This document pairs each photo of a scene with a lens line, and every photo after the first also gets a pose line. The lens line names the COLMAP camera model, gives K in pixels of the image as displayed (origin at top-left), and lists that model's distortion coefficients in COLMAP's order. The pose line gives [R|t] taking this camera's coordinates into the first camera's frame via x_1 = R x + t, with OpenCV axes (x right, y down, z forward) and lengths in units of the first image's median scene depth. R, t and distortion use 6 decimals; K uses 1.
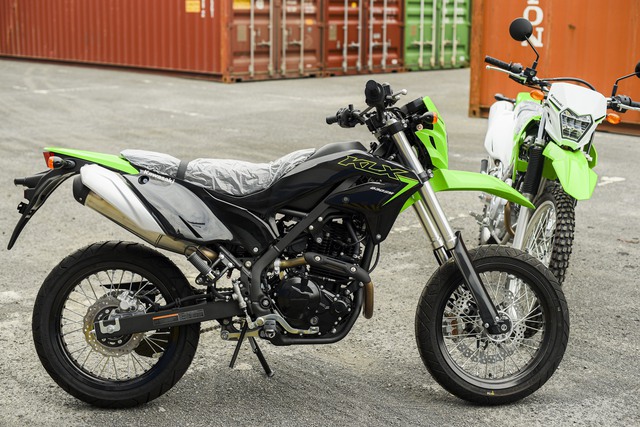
lens RADIAL K [[995.6, 0, 320.0], [0, 995.6, 213.5], [0, 0, 1]] dist [-0.115829, 0.064619]
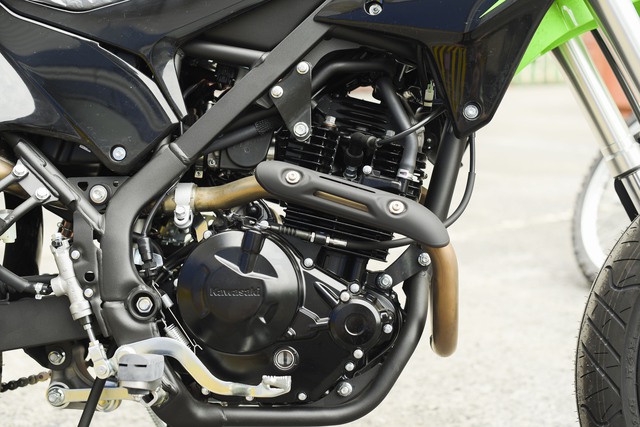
lens RADIAL K [[995.6, 0, 320.0], [0, 995.6, 213.5], [0, 0, 1]] dist [-0.115829, 0.064619]
pose [[0.994828, -0.002371, -0.101543, 0.041465], [-0.002707, 0.998754, -0.049838, 0.074414], [0.101535, 0.049855, 0.993582, 0.654552]]
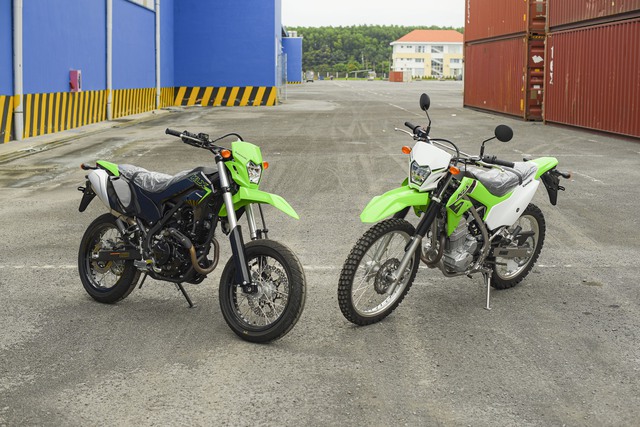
lens RADIAL K [[995.6, 0, 320.0], [0, 995.6, 213.5], [0, 0, 1]] dist [-0.115829, 0.064619]
pose [[0.705388, 0.091258, -0.702923, 1.371647], [-0.142222, 0.989732, -0.014228, 0.002760], [0.694407, 0.110008, 0.711124, -0.045411]]
